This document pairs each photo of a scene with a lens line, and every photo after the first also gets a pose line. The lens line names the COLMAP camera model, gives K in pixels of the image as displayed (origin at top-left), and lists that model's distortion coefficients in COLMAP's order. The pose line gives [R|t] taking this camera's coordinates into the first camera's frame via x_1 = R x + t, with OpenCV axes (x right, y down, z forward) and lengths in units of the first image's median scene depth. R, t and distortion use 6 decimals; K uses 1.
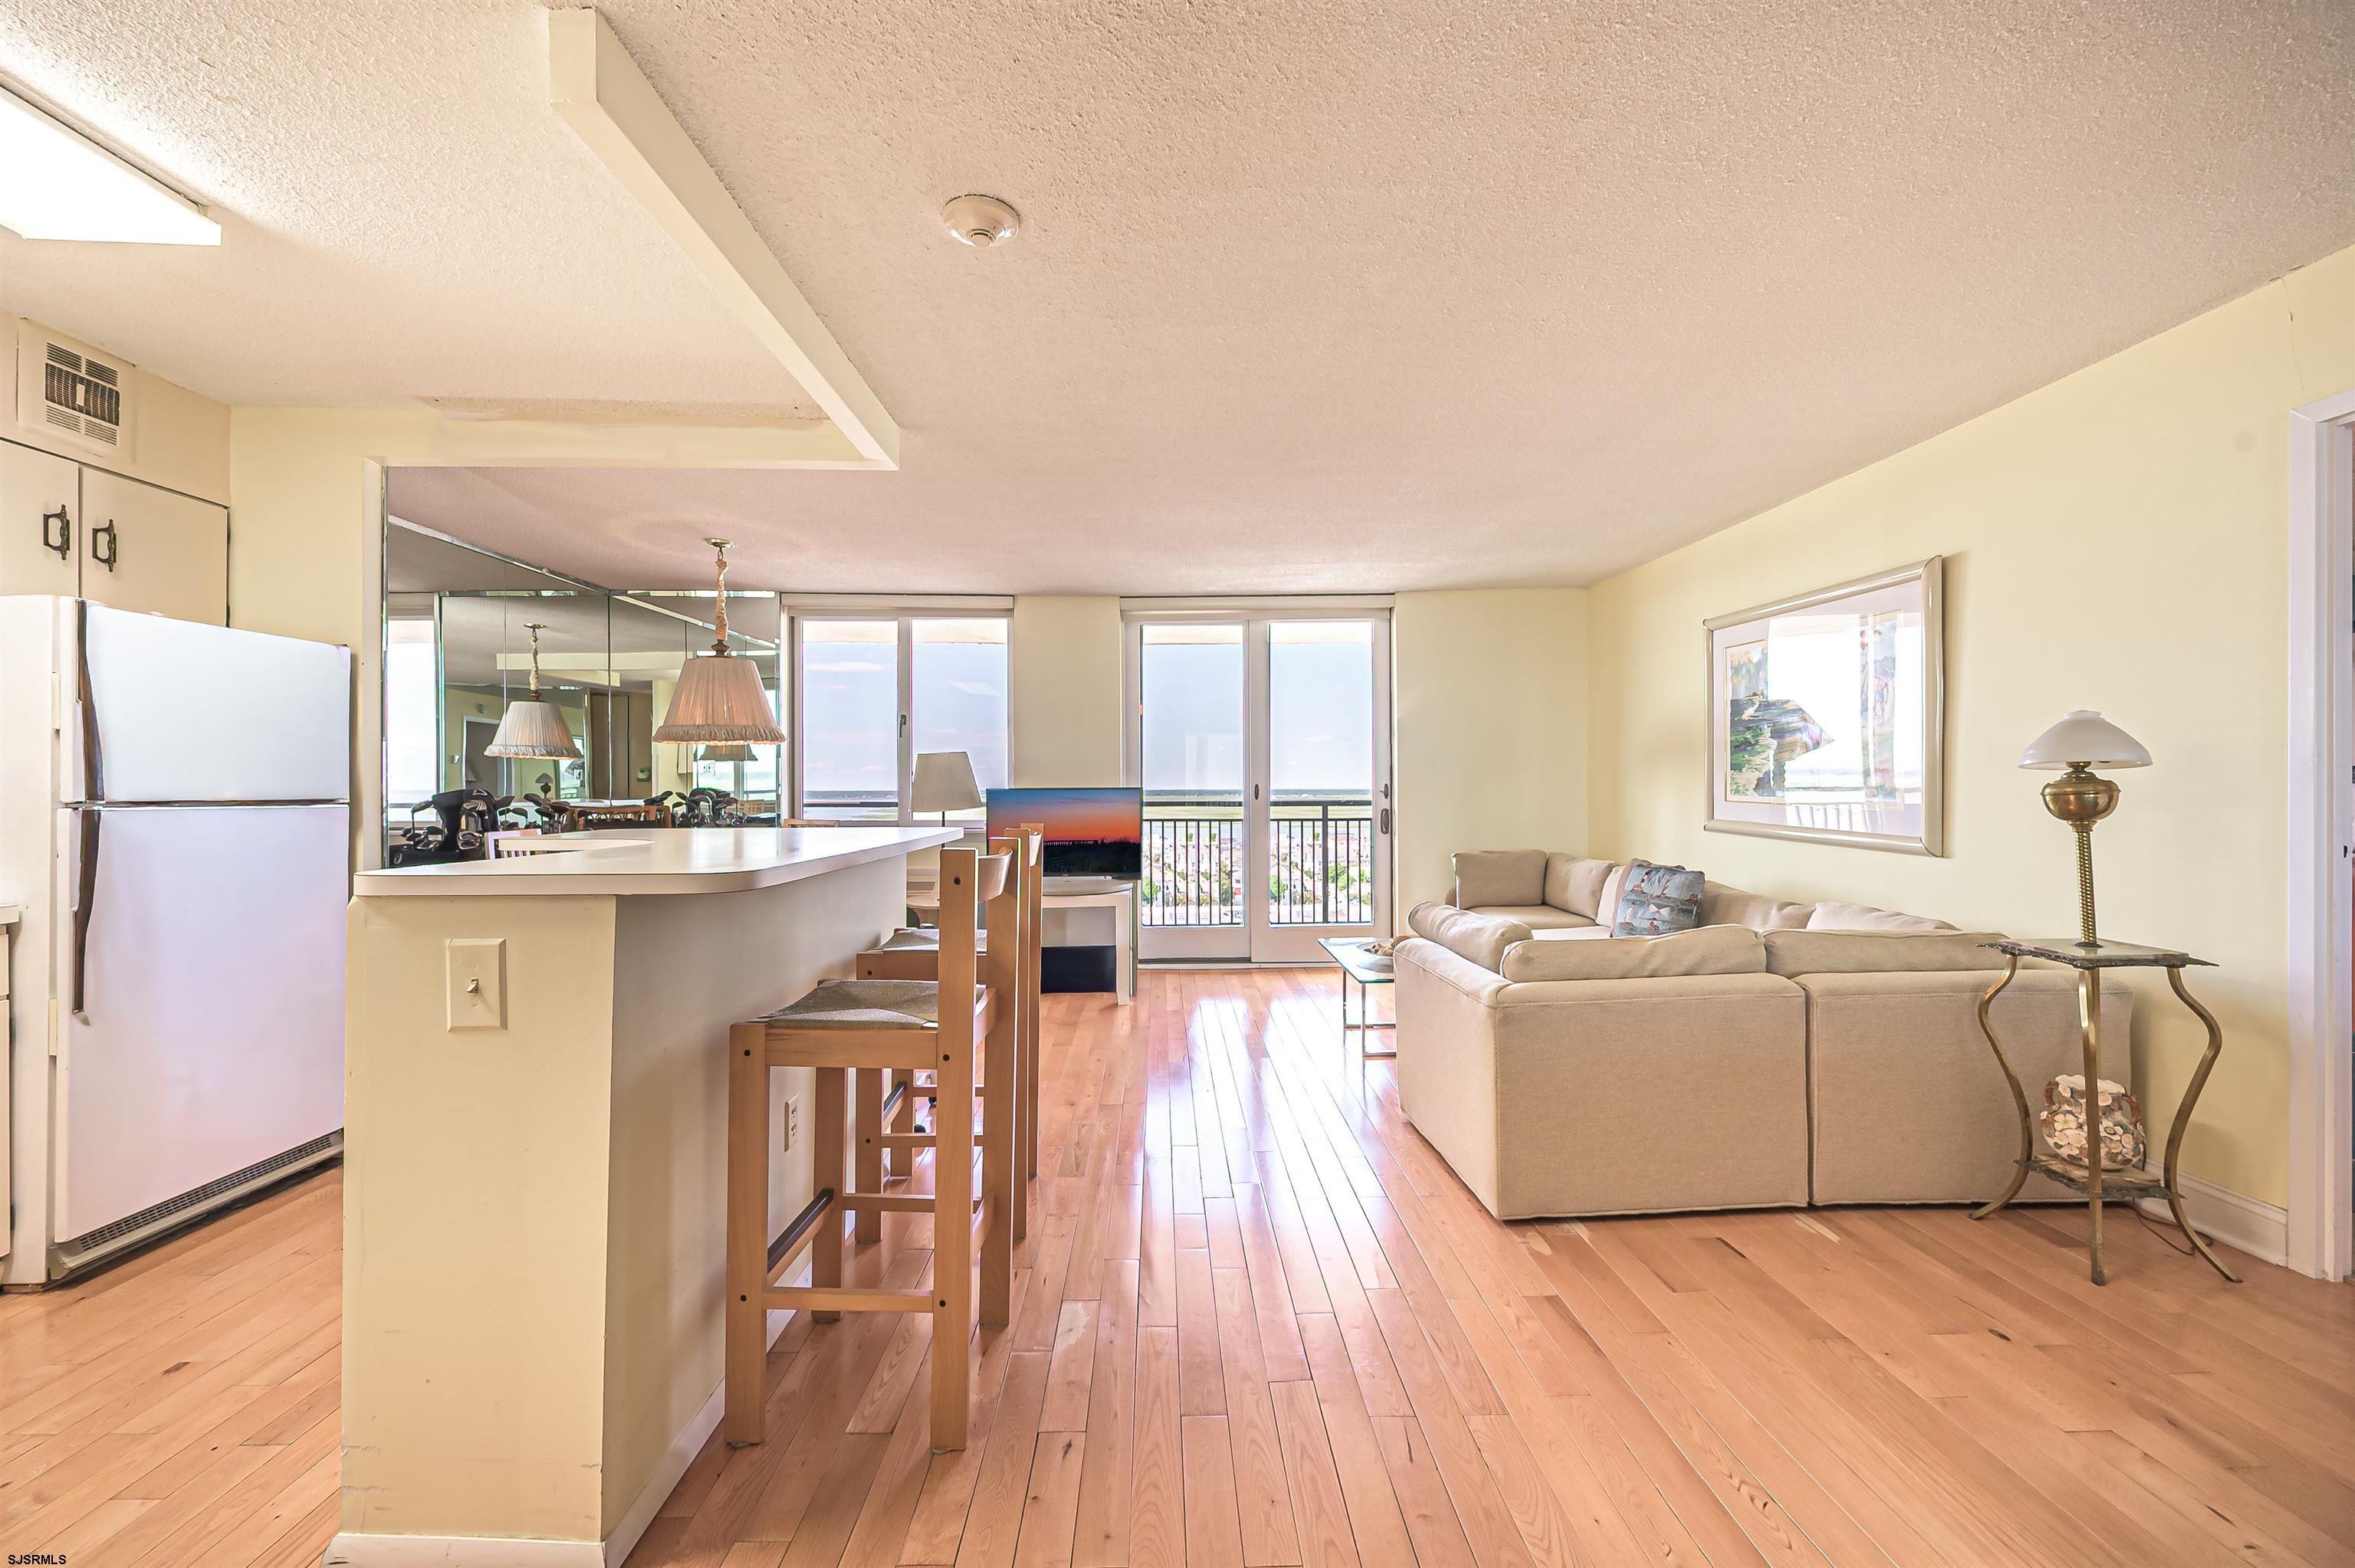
lens RADIAL K [[931.3, 0, 1180.3], [0, 931.3, 786.8], [0, 0, 1]] dist [0.000434, -0.000018]
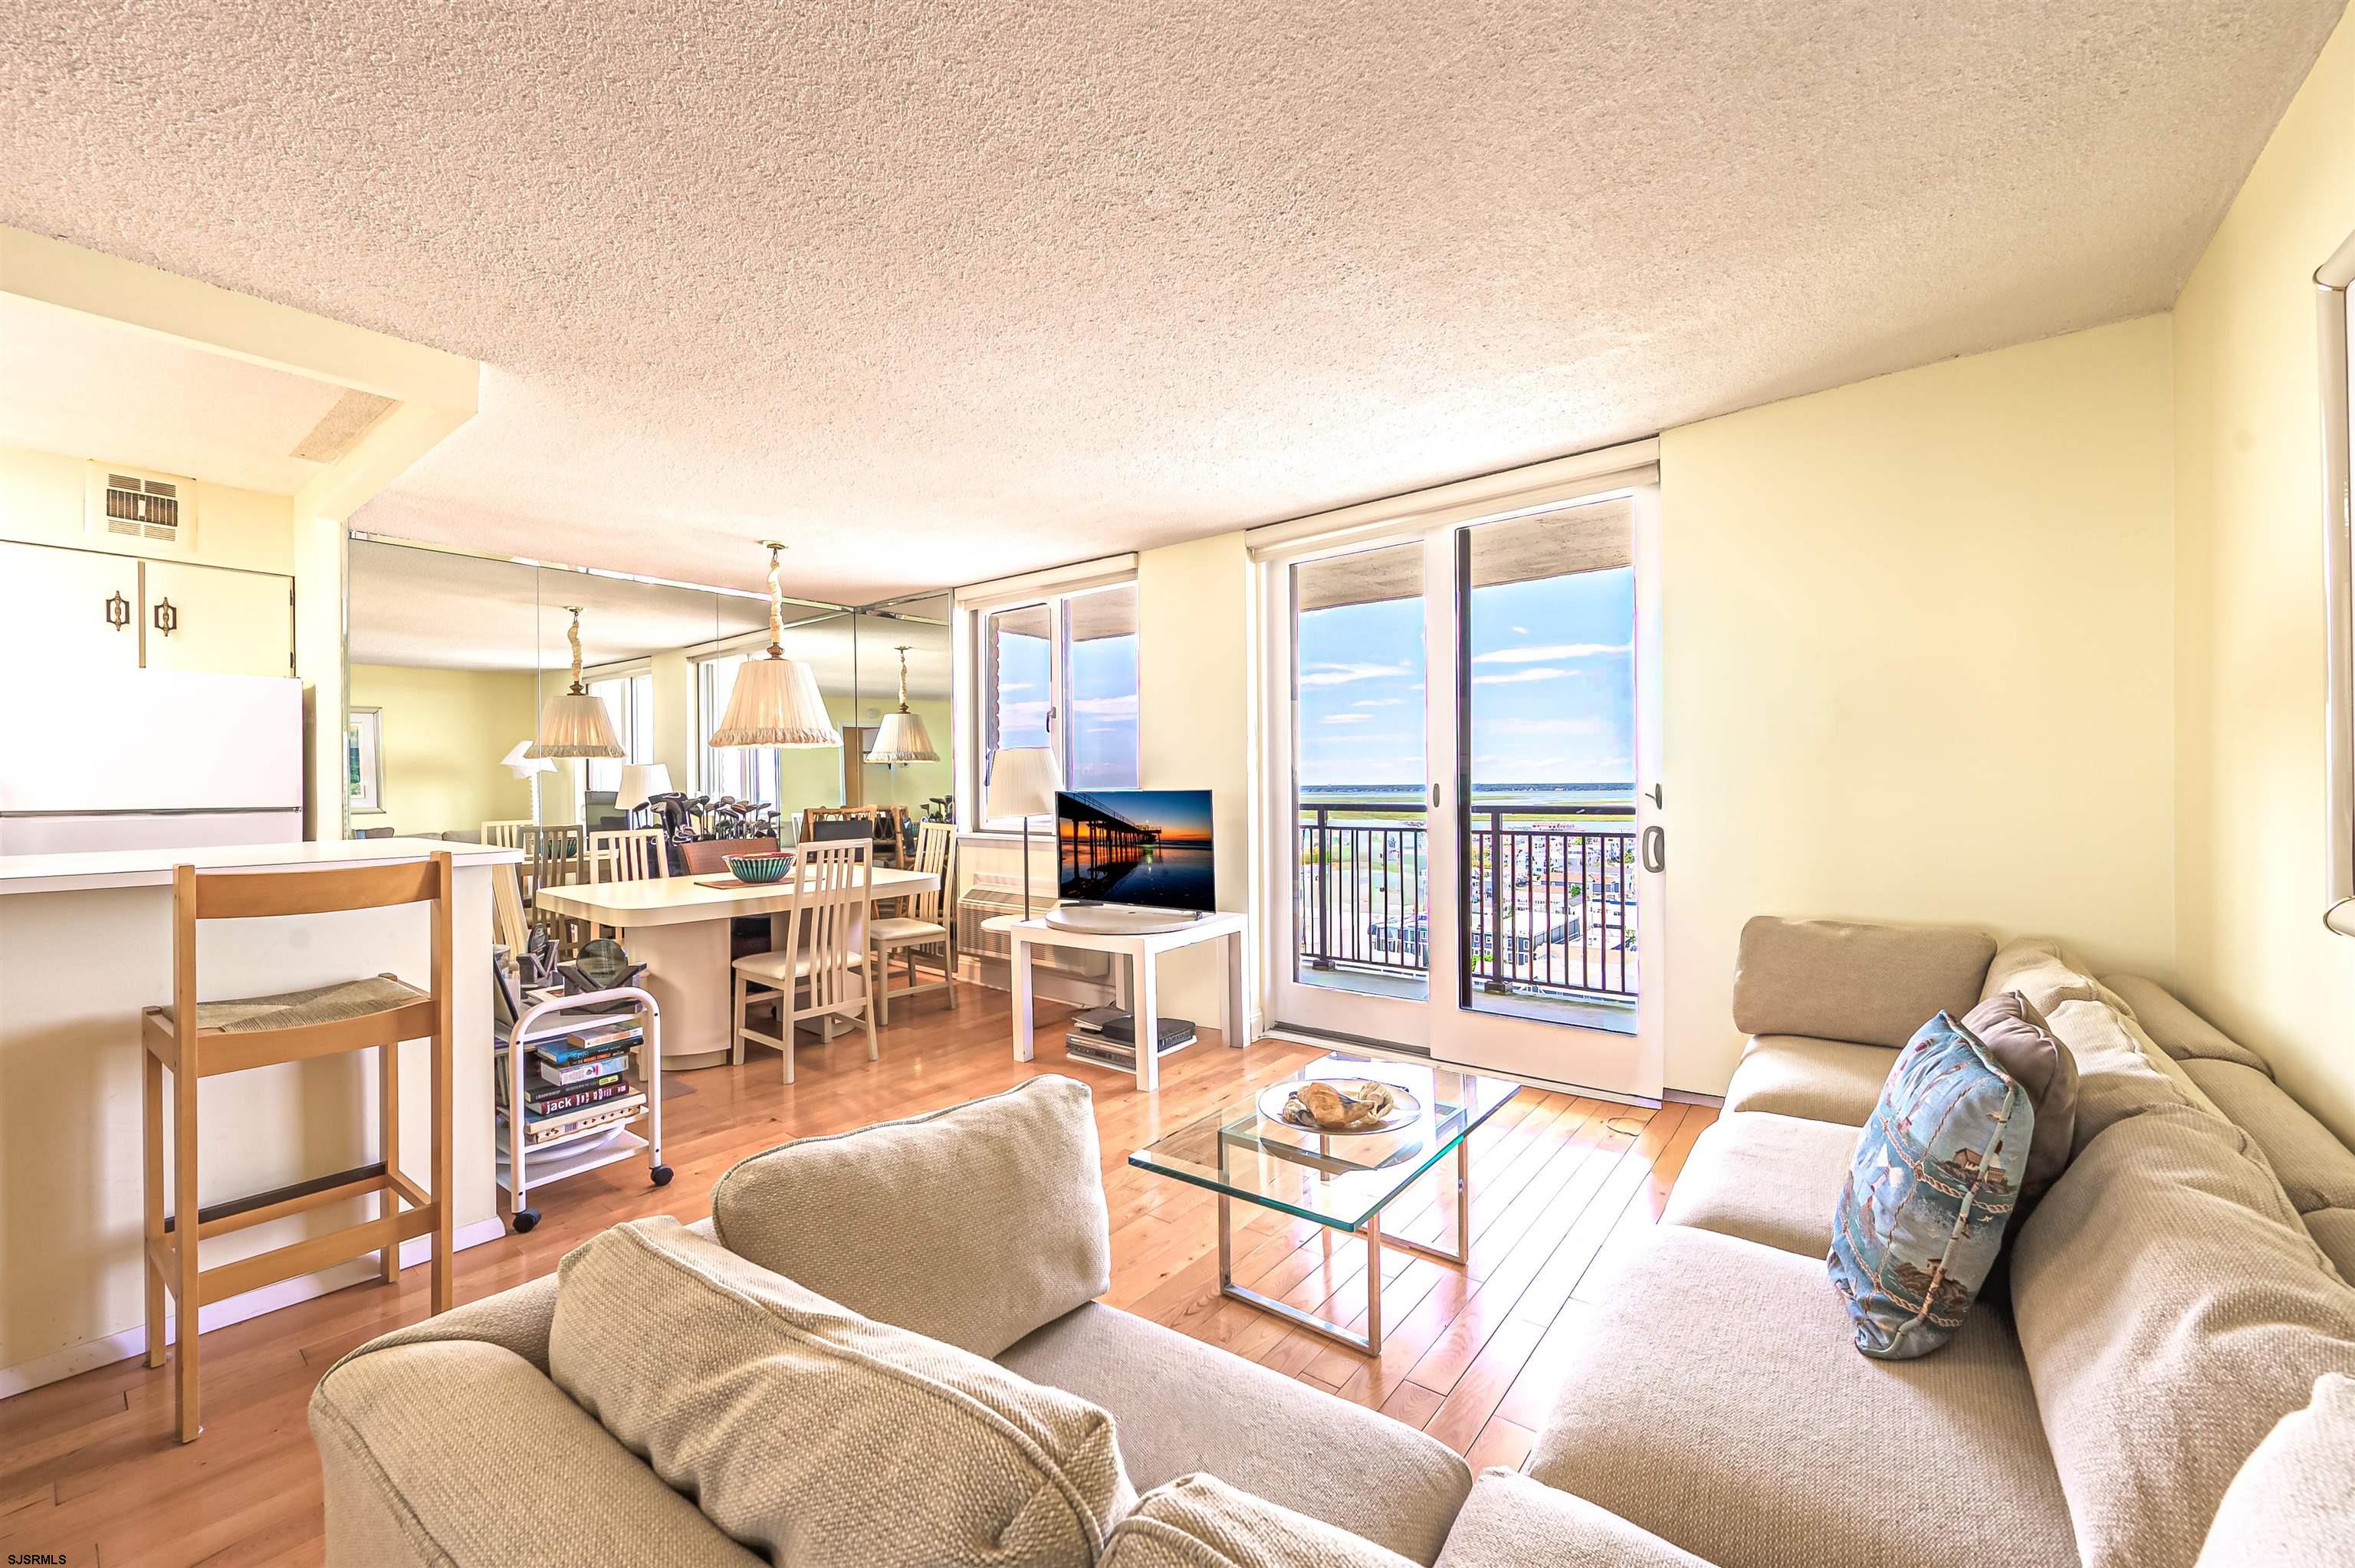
lens RADIAL K [[931.3, 0, 1170.3], [0, 931.3, 789.8], [0, 0, 1]] dist [0.000434, -0.000018]
pose [[0.765218, 0.000587, -0.643772, 0.492589], [0.006566, 0.999940, 0.008717, -0.007289], [0.643738, -0.010898, 0.765168, 0.540897]]
